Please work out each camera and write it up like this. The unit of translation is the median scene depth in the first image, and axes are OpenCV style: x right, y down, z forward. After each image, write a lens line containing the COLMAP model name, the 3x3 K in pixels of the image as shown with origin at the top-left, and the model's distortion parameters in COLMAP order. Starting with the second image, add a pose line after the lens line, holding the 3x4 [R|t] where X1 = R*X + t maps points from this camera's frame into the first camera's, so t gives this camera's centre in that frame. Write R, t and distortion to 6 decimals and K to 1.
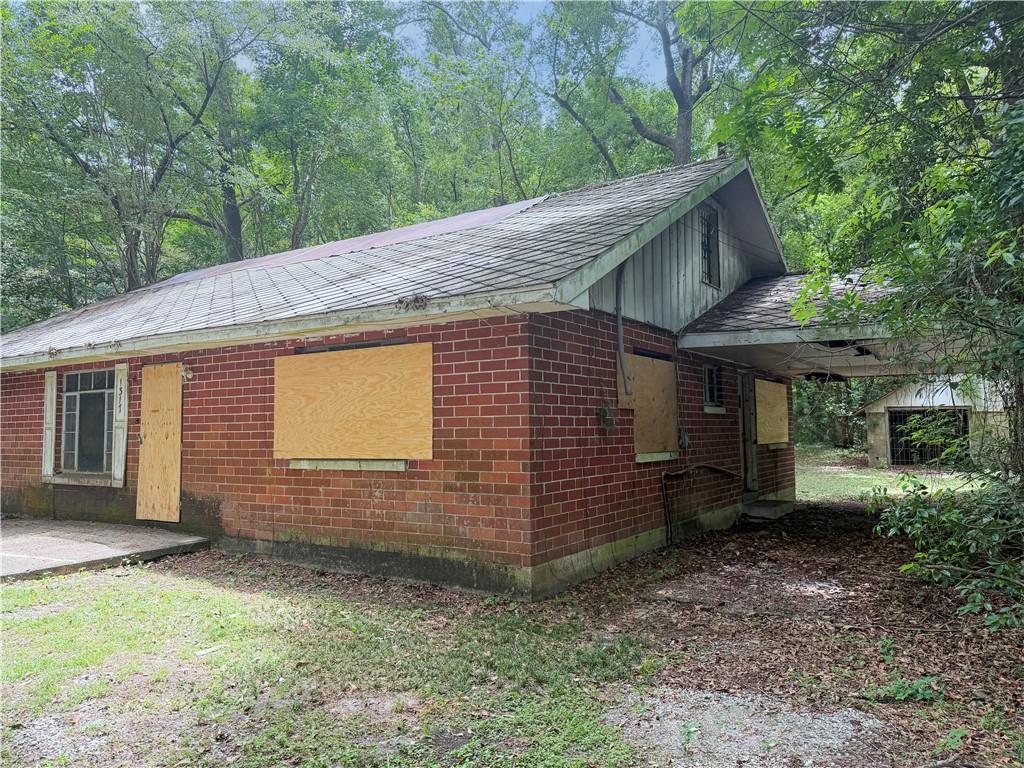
lens RADIAL K [[723.9, 0, 512.7], [0, 723.9, 379.4], [0, 0, 1]] dist [0.069350, -0.034566]
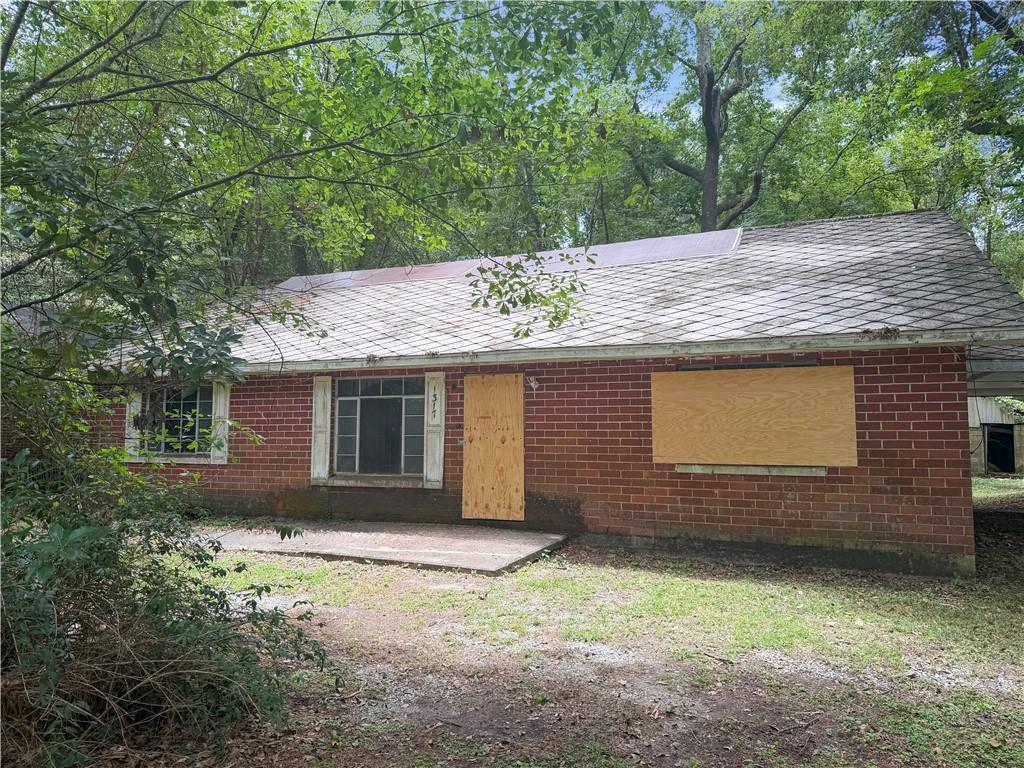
lens RADIAL K [[723.9, 0, 505.0], [0, 723.9, 383.0], [0, 0, 1]] dist [0.069350, -0.034566]
pose [[0.984139, 0.026922, 0.175343, -0.775337], [-0.026020, 0.999634, -0.007438, -0.000262], [-0.175479, 0.002757, 0.984479, -0.058757]]
